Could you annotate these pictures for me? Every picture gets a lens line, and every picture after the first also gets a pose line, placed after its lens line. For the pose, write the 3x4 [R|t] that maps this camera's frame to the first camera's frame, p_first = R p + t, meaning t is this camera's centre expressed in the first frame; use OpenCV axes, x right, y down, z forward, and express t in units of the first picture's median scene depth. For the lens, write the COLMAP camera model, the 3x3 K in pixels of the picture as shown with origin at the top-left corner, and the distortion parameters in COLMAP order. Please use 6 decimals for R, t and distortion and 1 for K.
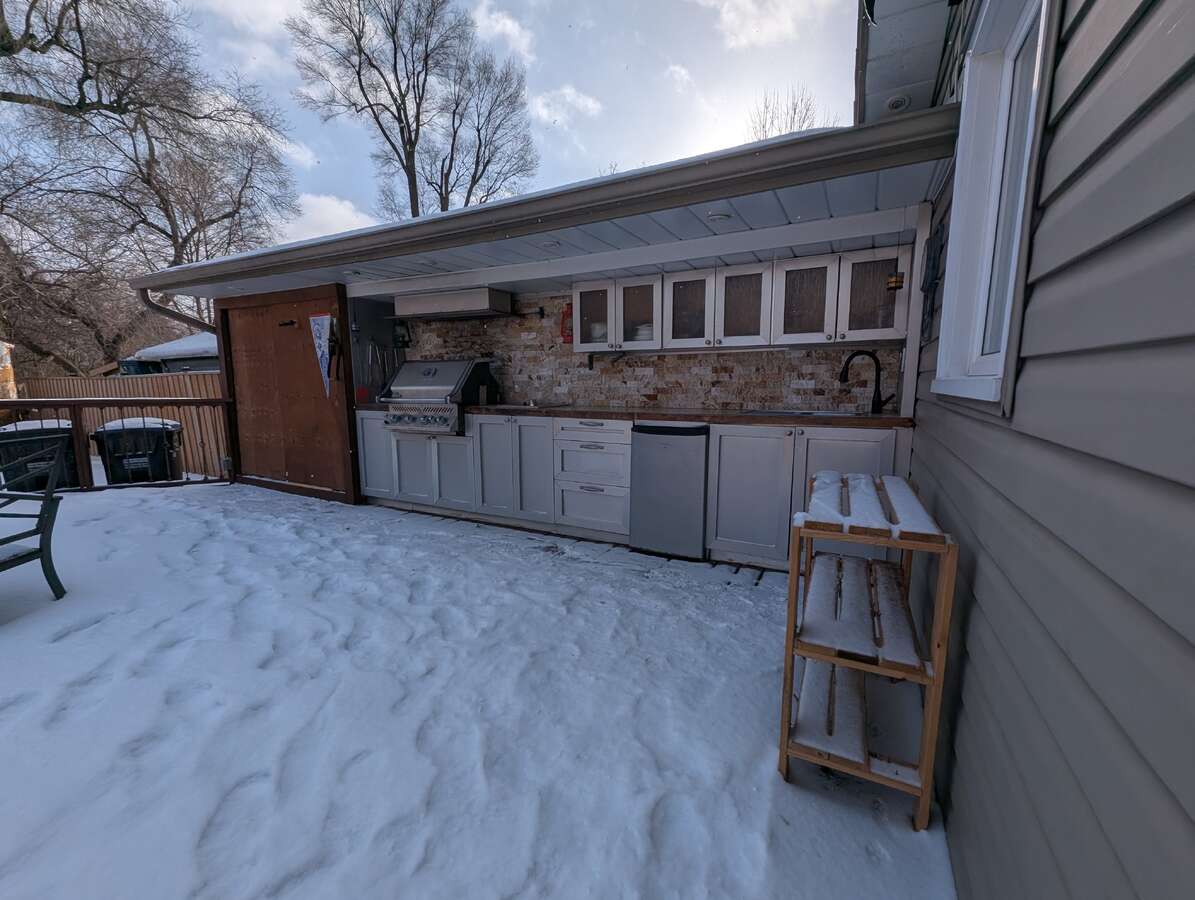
lens RADIAL K [[491.3, 0, 595.7], [0, 491.3, 454.0], [0, 0, 1]] dist [0.003813, 0.000150]
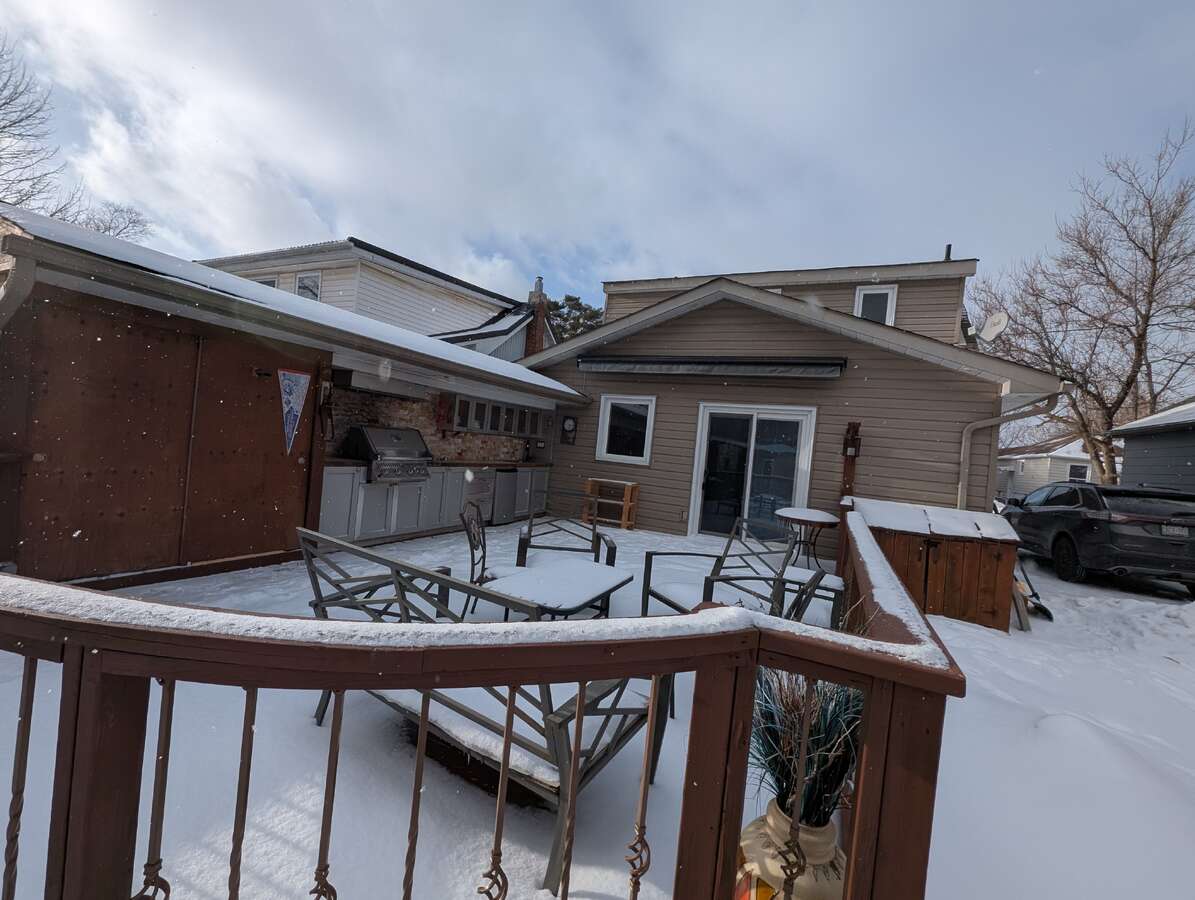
lens RADIAL K [[491.3, 0, 596.8], [0, 491.3, 450.4], [0, 0, 1]] dist [0.003813, 0.000150]
pose [[-0.030711, -0.012545, 0.999450, -1.584101], [0.048453, 0.998727, 0.014025, -0.110840], [-0.998353, 0.048857, -0.030064, 0.438037]]
